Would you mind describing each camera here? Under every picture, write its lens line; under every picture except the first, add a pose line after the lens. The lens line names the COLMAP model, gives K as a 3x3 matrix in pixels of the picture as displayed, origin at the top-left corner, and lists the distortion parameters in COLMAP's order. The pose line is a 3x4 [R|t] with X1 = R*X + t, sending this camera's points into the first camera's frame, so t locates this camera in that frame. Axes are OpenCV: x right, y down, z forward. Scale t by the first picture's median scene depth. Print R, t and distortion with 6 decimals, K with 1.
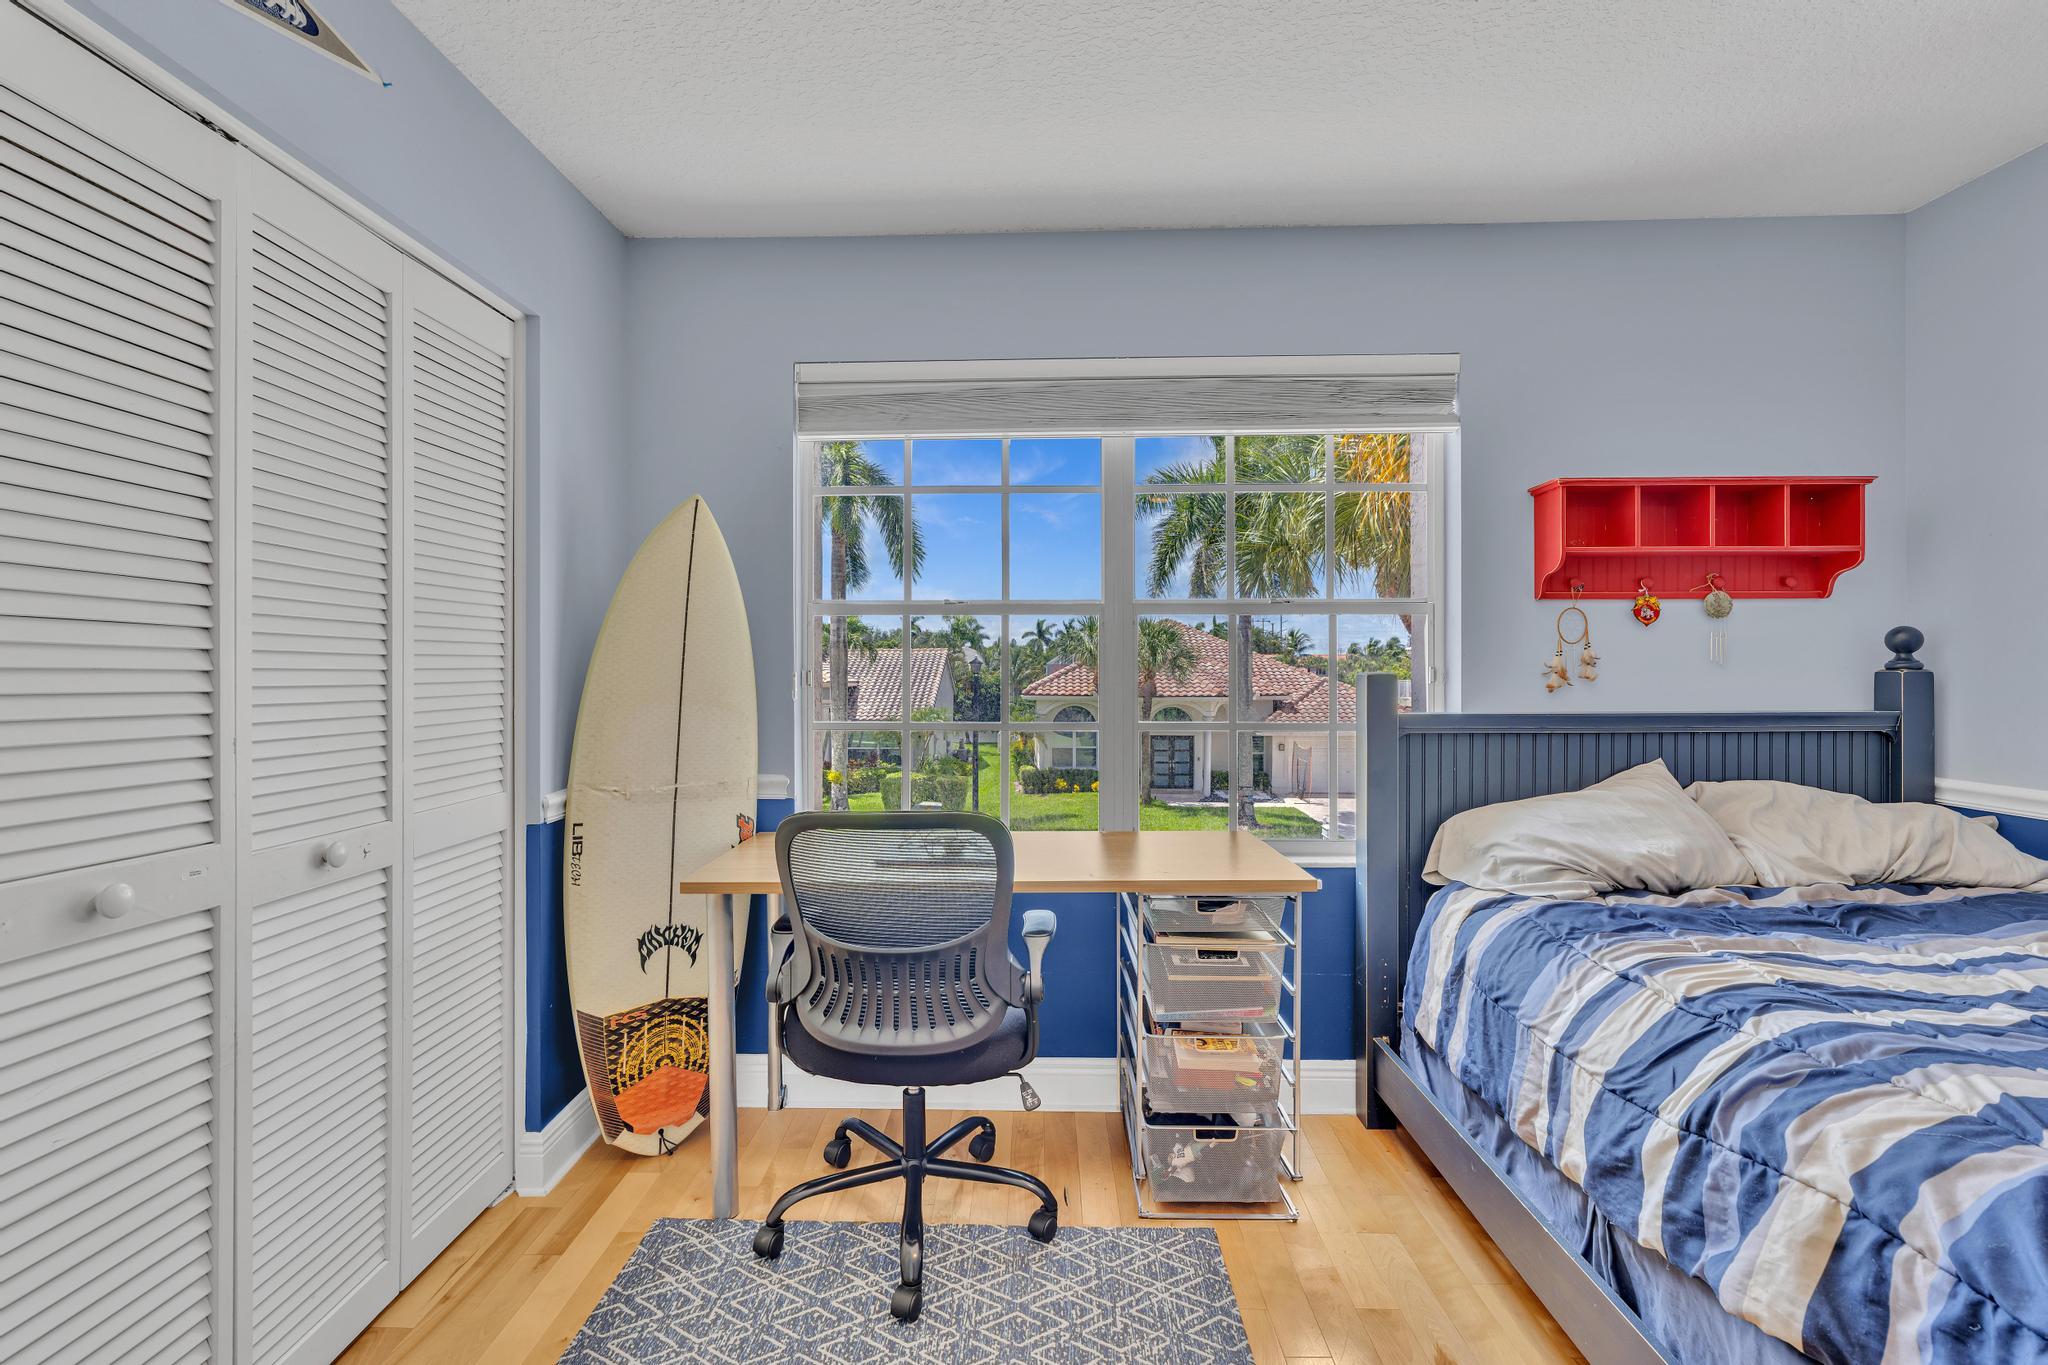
lens RADIAL K [[926.9, 0, 1016.3], [0, 926.9, 680.1], [0, 0, 1]] dist [-0.005130, 0.001931]
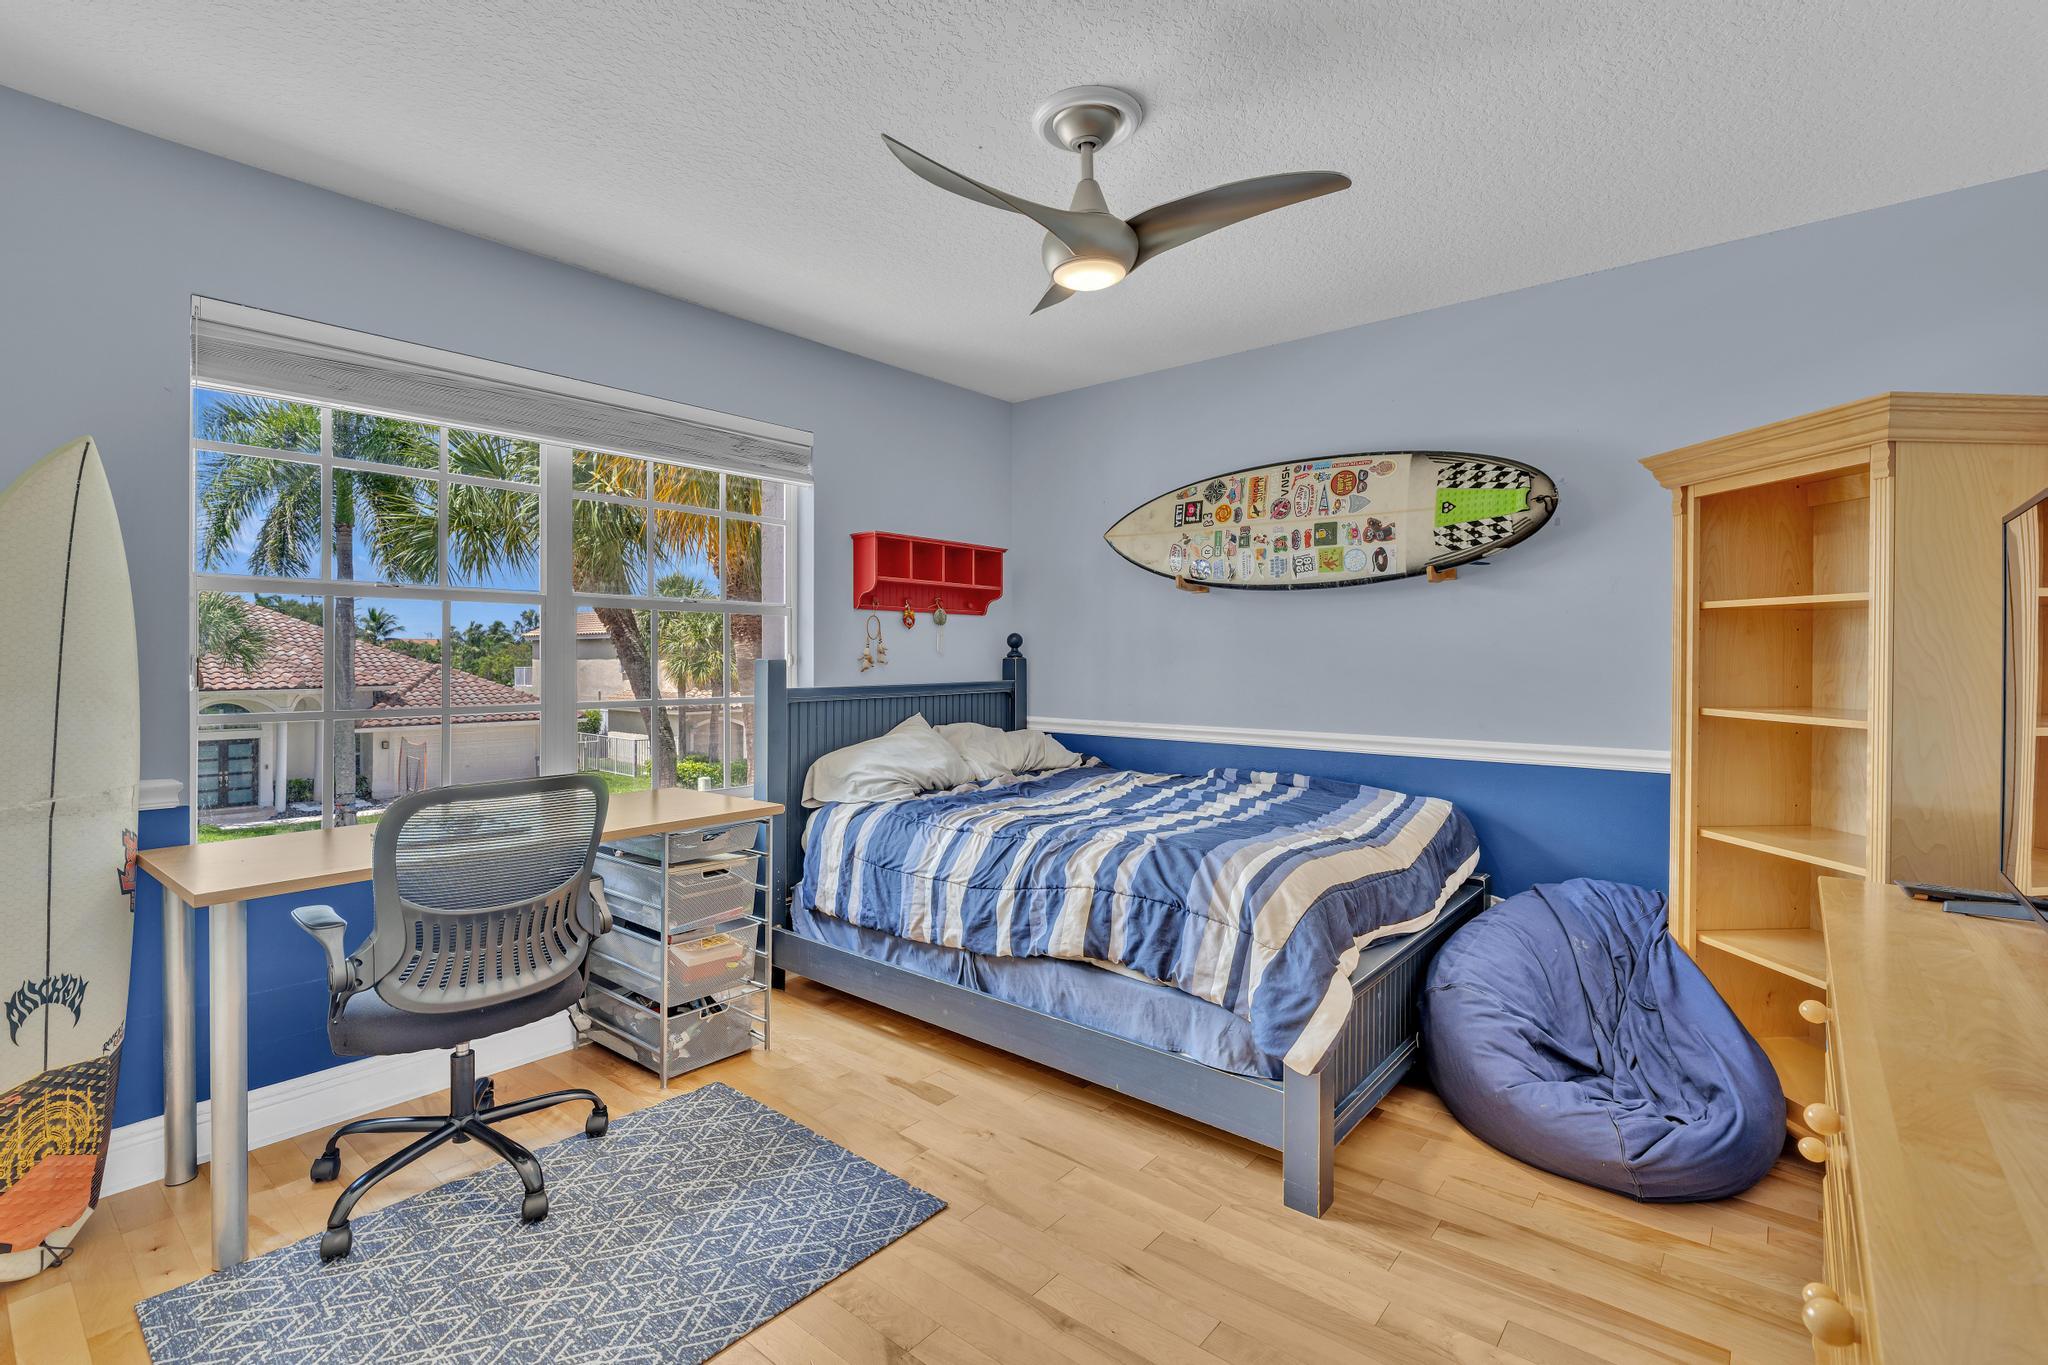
lens RADIAL K [[926.9, 0, 1025.4], [0, 926.9, 667.4], [0, 0, 1]] dist [-0.005130, 0.001931]
pose [[0.616170, -0.005789, 0.787592, -0.484912], [0.005393, 0.999981, 0.003131, 0.003070], [-0.787595, 0.002318, 0.616189, -0.139853]]
